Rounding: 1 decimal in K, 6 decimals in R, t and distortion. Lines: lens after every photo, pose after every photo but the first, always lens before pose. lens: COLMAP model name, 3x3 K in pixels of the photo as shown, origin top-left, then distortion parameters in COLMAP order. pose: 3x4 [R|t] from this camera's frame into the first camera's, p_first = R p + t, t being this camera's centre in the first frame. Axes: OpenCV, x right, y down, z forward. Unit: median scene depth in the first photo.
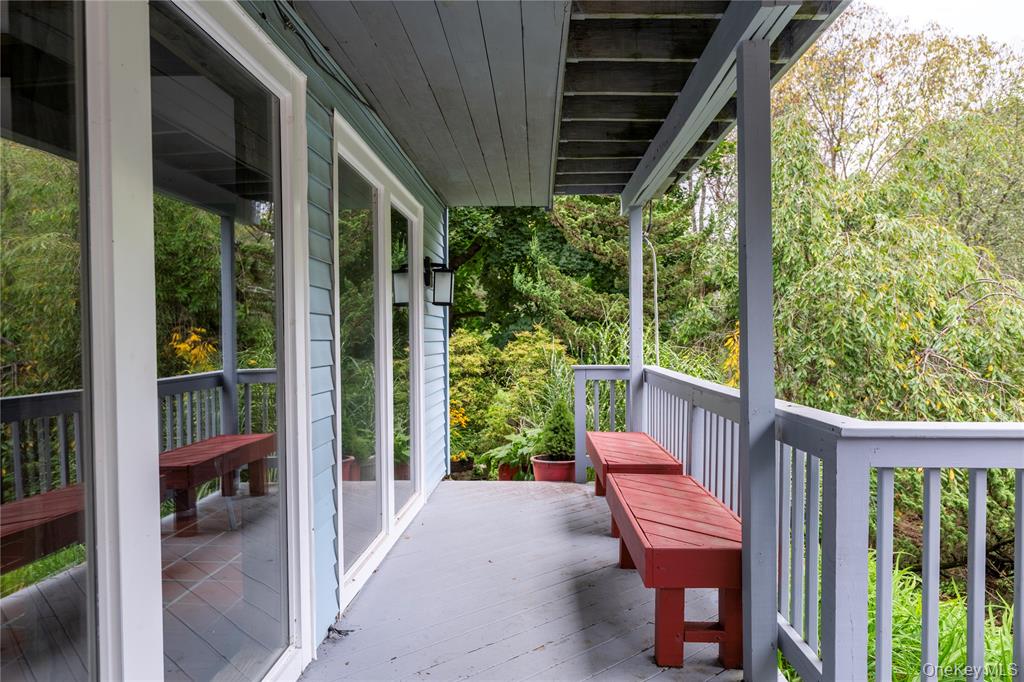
lens RADIAL K [[694.1, 0, 512.0], [0, 694.1, 341.0], [0, 0, 1]] dist [-0.004233, -0.000368]
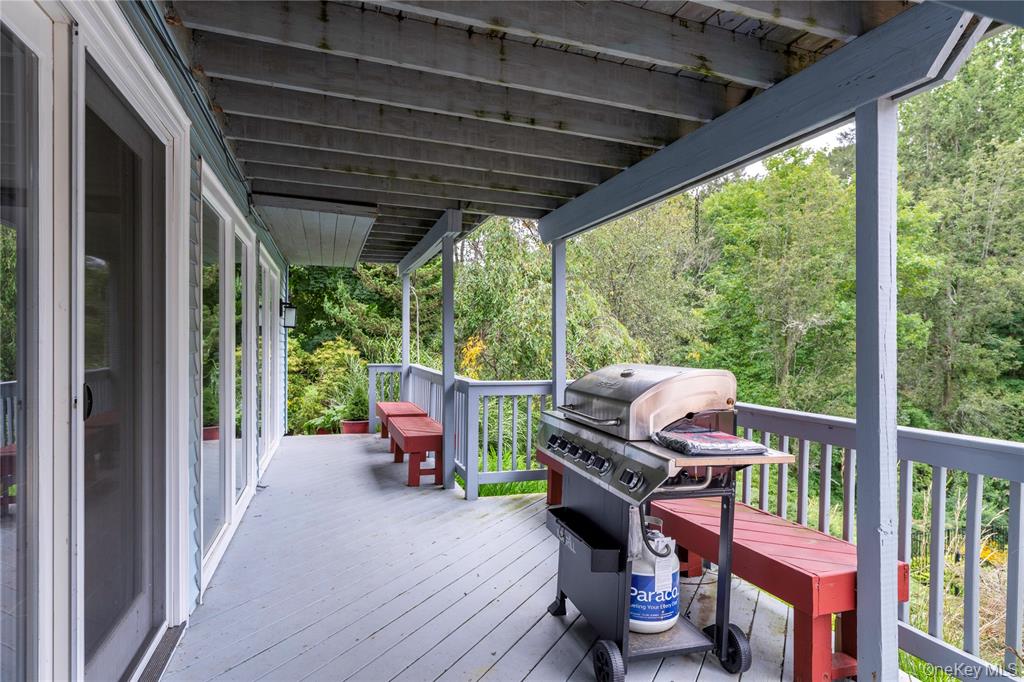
lens RADIAL K [[581.6, 0, 492.2], [0, 581.6, 345.1], [0, 0, 1]] dist [-0.001598, 0.000232]
pose [[0.951102, 0.007511, 0.308787, -0.055092], [-0.006831, 0.999971, -0.003282, -0.006882], [-0.308802, 0.001012, 0.951126, -0.389636]]
